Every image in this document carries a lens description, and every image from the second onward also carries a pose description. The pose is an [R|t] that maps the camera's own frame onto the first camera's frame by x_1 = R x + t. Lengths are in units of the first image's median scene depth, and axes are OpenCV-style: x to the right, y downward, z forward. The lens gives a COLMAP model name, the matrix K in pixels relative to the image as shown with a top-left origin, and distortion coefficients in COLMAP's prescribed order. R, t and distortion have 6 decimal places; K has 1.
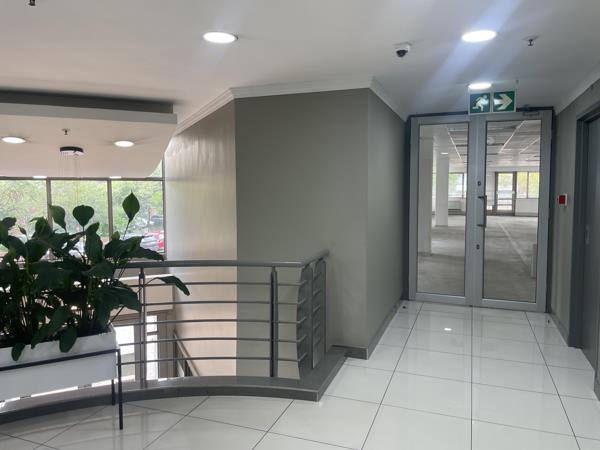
lens RADIAL K [[449.2, 0, 300.0], [0, 449.2, 225.0], [0, 0, 1]] dist [0.100504, -0.127430]
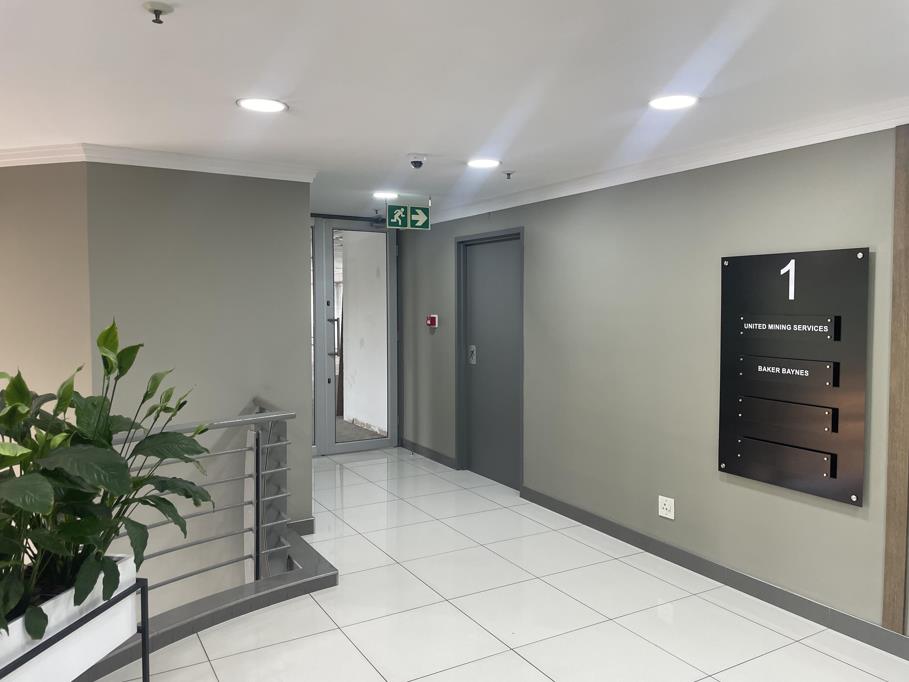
lens RADIAL K [[680.5, 0, 454.5], [0, 680.5, 341.0], [0, 0, 1]] dist [0.100504, -0.127430]
pose [[0.641494, -0.039894, 0.766090, -0.596015], [0.061698, 0.998095, 0.000313, -0.013449], [-0.764643, 0.047066, 0.642733, 0.057082]]
